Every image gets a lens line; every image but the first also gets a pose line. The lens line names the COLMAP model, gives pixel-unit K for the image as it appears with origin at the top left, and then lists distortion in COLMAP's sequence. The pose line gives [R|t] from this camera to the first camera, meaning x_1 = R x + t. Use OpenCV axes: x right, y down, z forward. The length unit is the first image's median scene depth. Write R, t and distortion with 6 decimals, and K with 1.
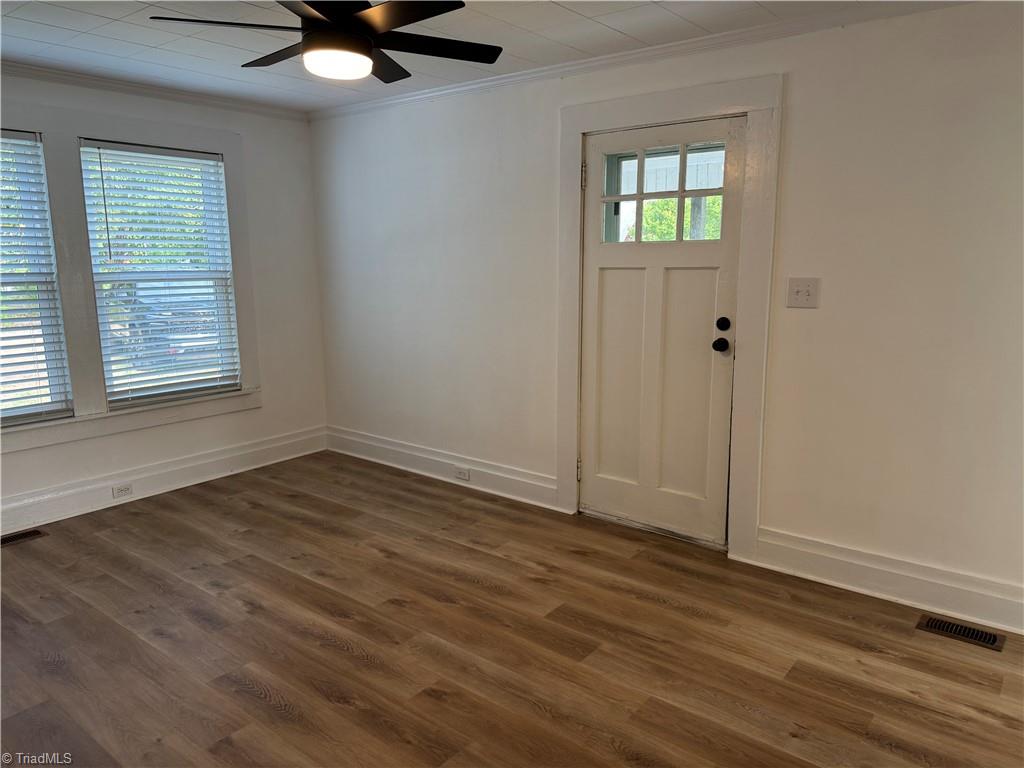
lens RADIAL K [[710.8, 0, 514.8], [0, 710.8, 381.2], [0, 0, 1]] dist [0.062156, -0.073622]
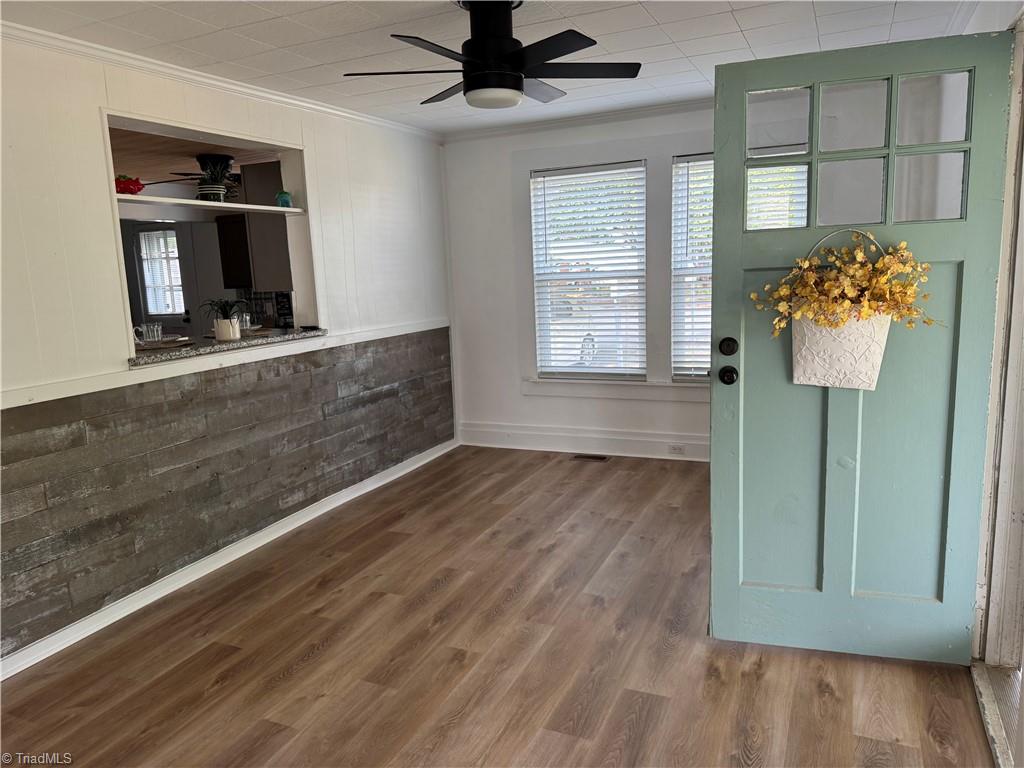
lens RADIAL K [[710.8, 0, 523.2], [0, 710.8, 386.3], [0, 0, 1]] dist [0.062156, -0.073622]
pose [[0.256929, 0.165271, -0.952194, 0.609946], [-0.126572, 0.982537, 0.136385, -0.097492], [0.958106, 0.085479, 0.273361, 0.501316]]
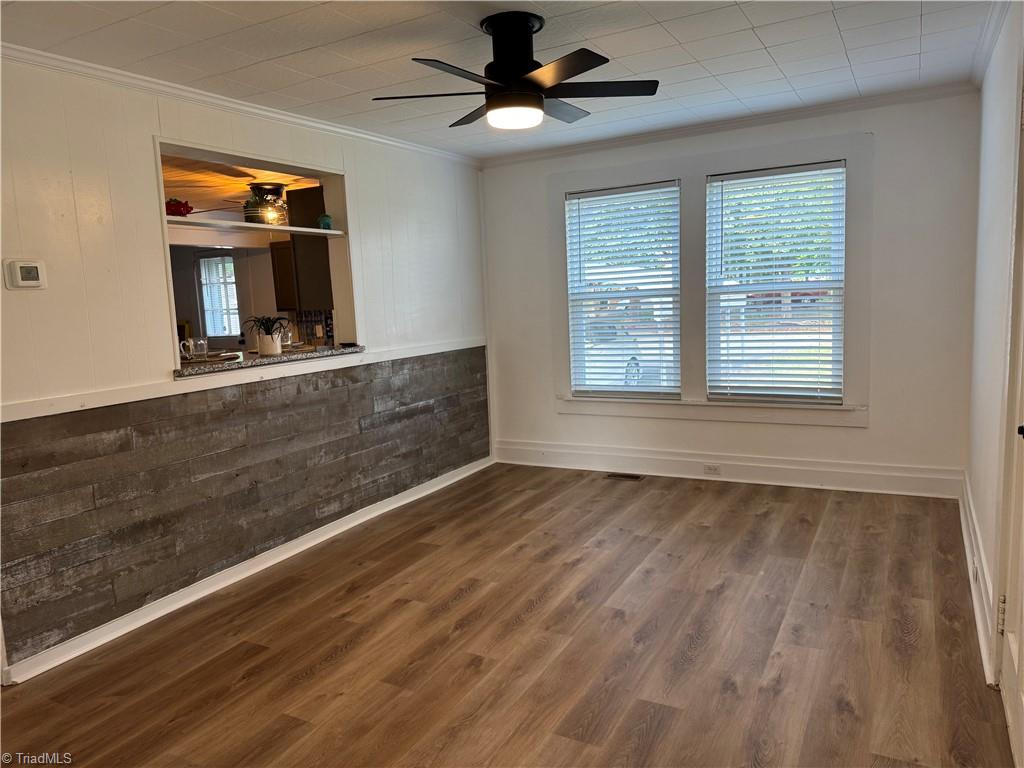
lens RADIAL K [[710.8, 0, 517.7], [0, 710.8, 389.3], [0, 0, 1]] dist [0.062156, -0.073622]
pose [[0.179052, 0.134939, -0.974542, 0.635077], [-0.123697, 0.985777, 0.113768, -0.086436], [0.976032, 0.100177, 0.193197, 0.533424]]
